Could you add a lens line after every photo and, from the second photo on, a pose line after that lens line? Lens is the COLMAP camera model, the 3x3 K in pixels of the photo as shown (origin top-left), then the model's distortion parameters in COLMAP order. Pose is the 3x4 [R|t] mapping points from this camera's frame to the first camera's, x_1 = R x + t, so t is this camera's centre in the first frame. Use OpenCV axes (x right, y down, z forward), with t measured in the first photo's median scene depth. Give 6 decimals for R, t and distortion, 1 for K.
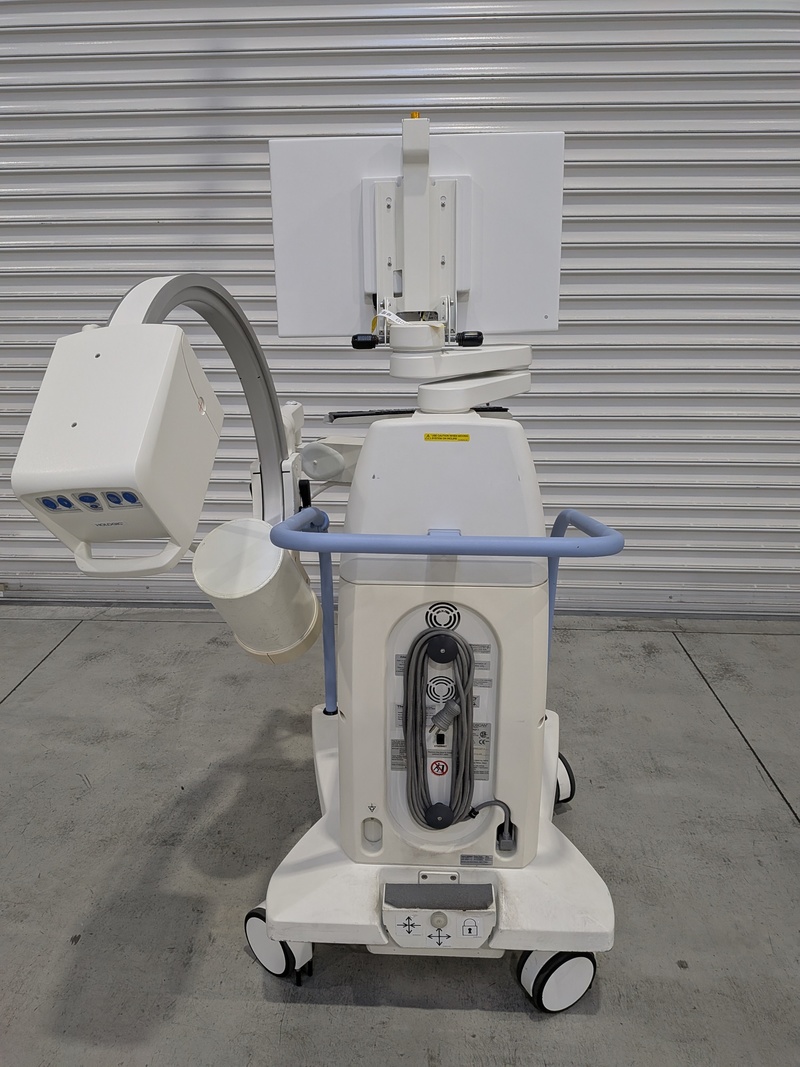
lens RADIAL K [[754.8, 0, 387.6], [0, 754.8, 531.4], [0, 0, 1]] dist [0.010459, -0.034163]
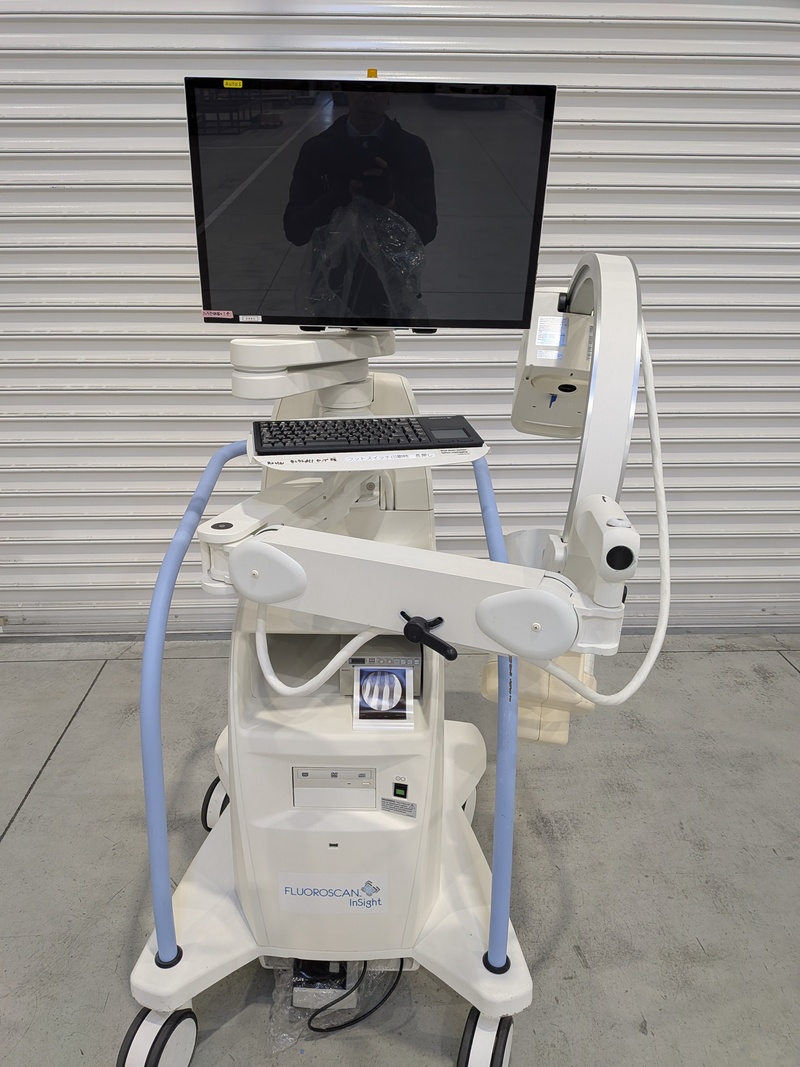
lens RADIAL K [[754.8, 0, 374.8], [0, 754.8, 528.9], [0, 0, 1]] dist [0.010459, -0.034163]
pose [[0.996681, -0.024655, 0.077587, -0.185745], [0.022360, 0.999290, 0.030320, -0.055576], [-0.078279, -0.028484, 0.996524, 0.147607]]
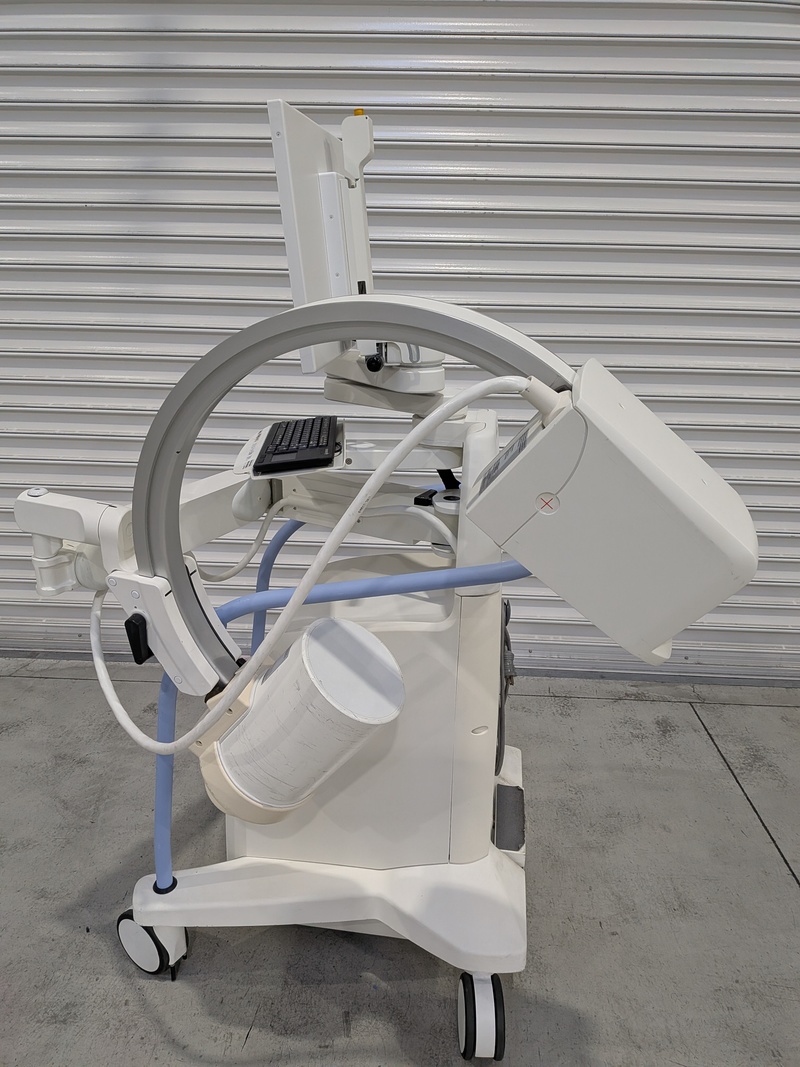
lens RADIAL K [[754.8, 0, 391.1], [0, 754.8, 543.2], [0, 0, 1]] dist [0.010459, -0.034163]
pose [[0.999649, 0.016474, 0.020772, 0.017874], [-0.017015, 0.999513, 0.026145, -0.069800], [-0.020331, -0.026489, 0.999442, 0.164270]]
